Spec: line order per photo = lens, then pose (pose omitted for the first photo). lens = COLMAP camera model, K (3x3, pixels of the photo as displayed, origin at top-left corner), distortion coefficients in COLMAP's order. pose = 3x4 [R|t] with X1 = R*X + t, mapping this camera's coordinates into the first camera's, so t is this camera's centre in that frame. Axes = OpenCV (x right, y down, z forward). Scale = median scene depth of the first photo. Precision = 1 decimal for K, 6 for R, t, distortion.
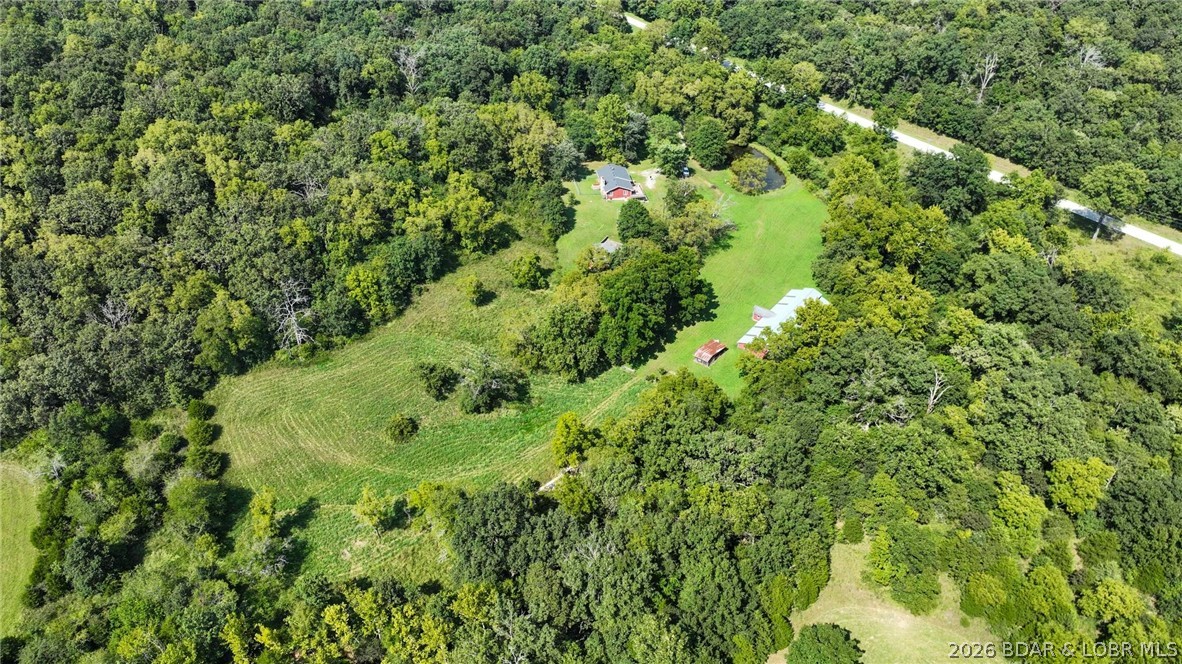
lens RADIAL K [[832.8, 0, 593.7], [0, 832.8, 332.3], [0, 0, 1]] dist [-0.000024, 0.015175]
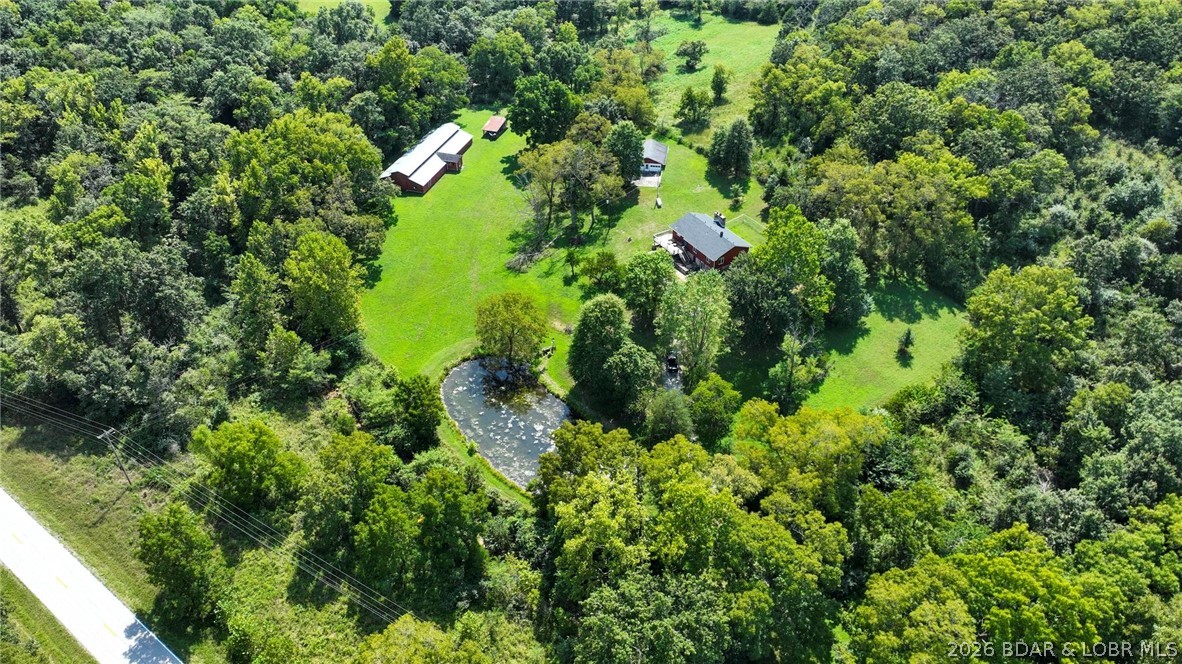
lens RADIAL K [[832.8, 0, 588.2], [0, 832.8, 329.9], [0, 0, 1]] dist [-0.000024, 0.015175]
pose [[-0.935765, 0.210521, -0.282886, 0.391070], [-0.218220, 0.284437, 0.933528, -0.936979], [0.276990, 0.935295, -0.220227, 1.524046]]
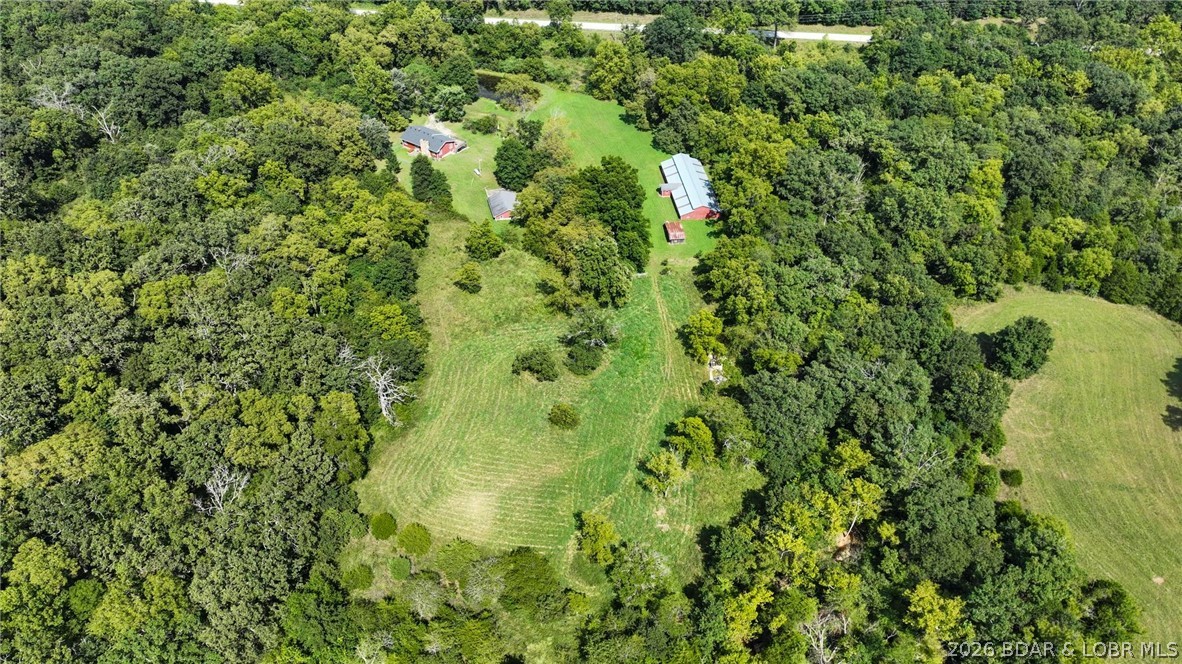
lens RADIAL K [[832.8, 0, 590.9], [0, 832.8, 328.5], [0, 0, 1]] dist [-0.000024, 0.015175]
pose [[0.706004, -0.476631, 0.523814, -0.579118], [0.441486, 0.874530, 0.200716, -0.134360], [-0.553758, 0.089550, 0.827848, 0.160866]]
